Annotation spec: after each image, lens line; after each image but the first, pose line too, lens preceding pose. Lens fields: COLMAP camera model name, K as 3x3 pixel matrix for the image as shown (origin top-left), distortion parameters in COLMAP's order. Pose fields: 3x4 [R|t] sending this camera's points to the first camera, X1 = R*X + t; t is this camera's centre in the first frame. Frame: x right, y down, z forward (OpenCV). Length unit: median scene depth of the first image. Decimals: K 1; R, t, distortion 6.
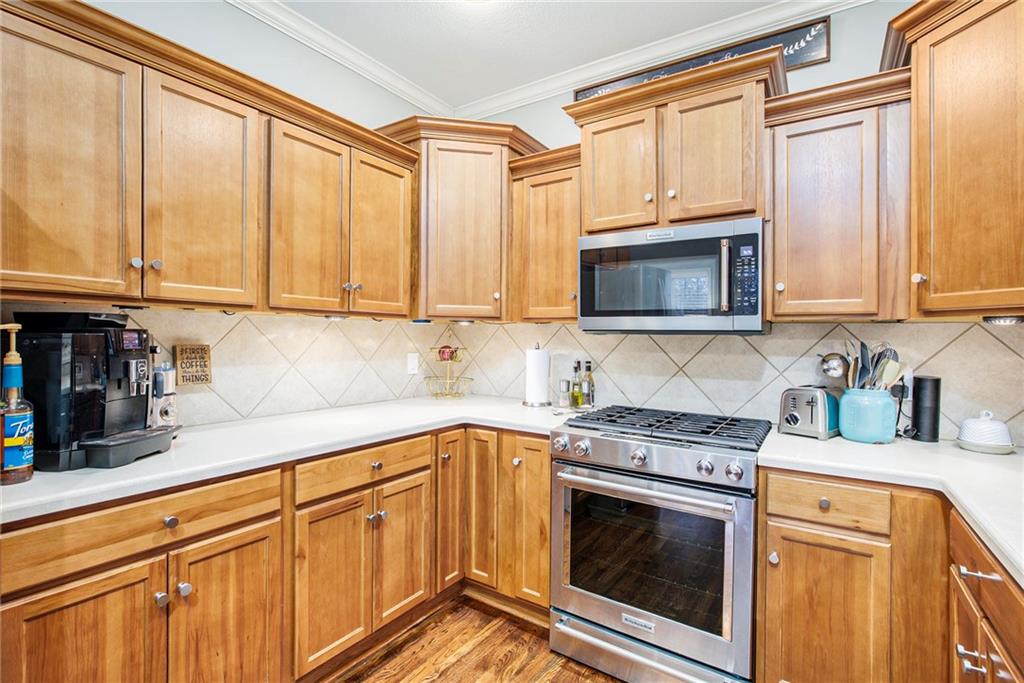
lens RADIAL K [[458.5, 0, 536.2], [0, 458.5, 334.2], [0, 0, 1]] dist [-0.023700, 0.000739]
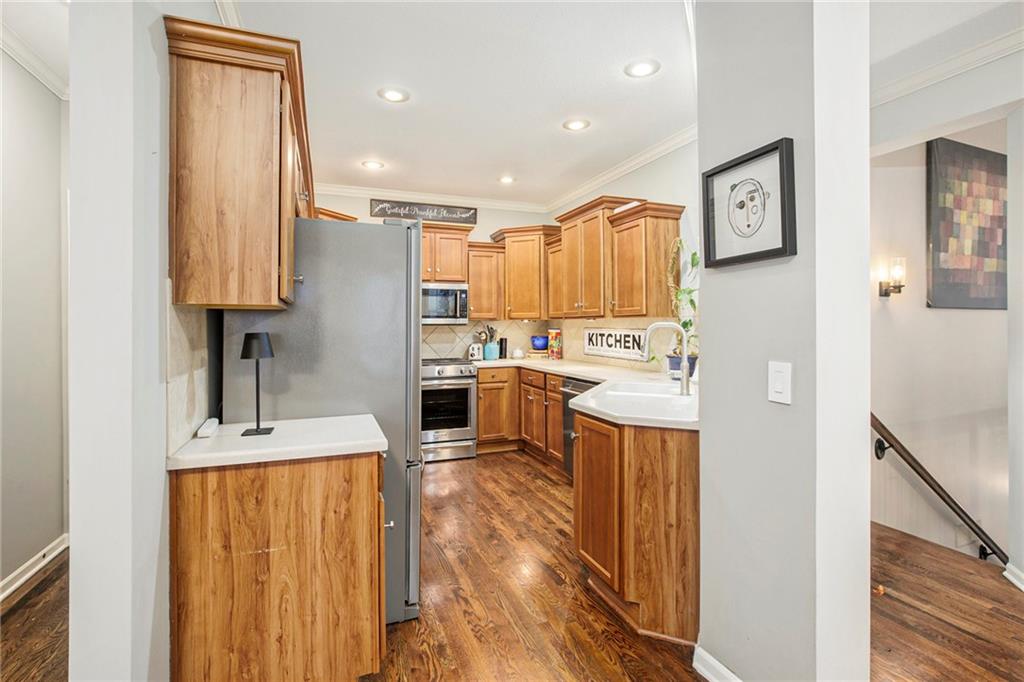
lens RADIAL K [[498.6, 0, 510.2], [0, 498.6, 329.2], [0, 0, 1]] dist [-0.033141, -0.000554]
pose [[0.565607, -0.019215, 0.824451, -1.669434], [0.006766, 0.999803, 0.018660, -0.026568], [-0.824647, -0.004976, 0.565625, -0.850270]]
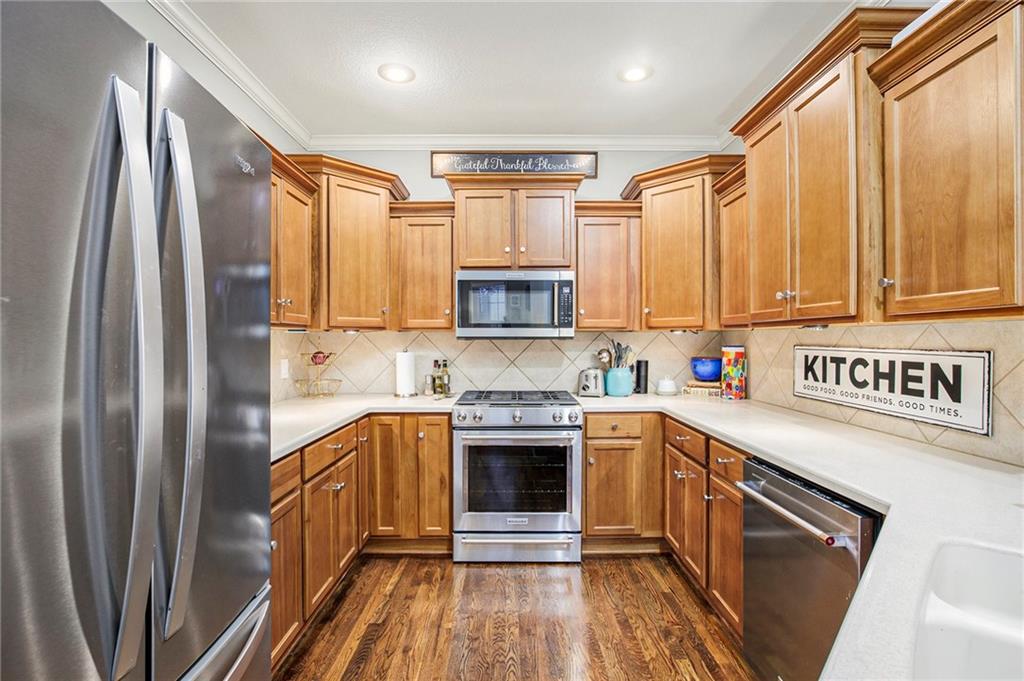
lens RADIAL K [[461.7, 0, 510.4], [0, 461.7, 346.5], [0, 0, 1]] dist [-0.028195, 0.000018]
pose [[0.835901, -0.021219, 0.548471, -0.577189], [0.009252, 0.999655, 0.024574, -0.014345], [-0.548803, -0.015467, 0.835809, -0.282892]]
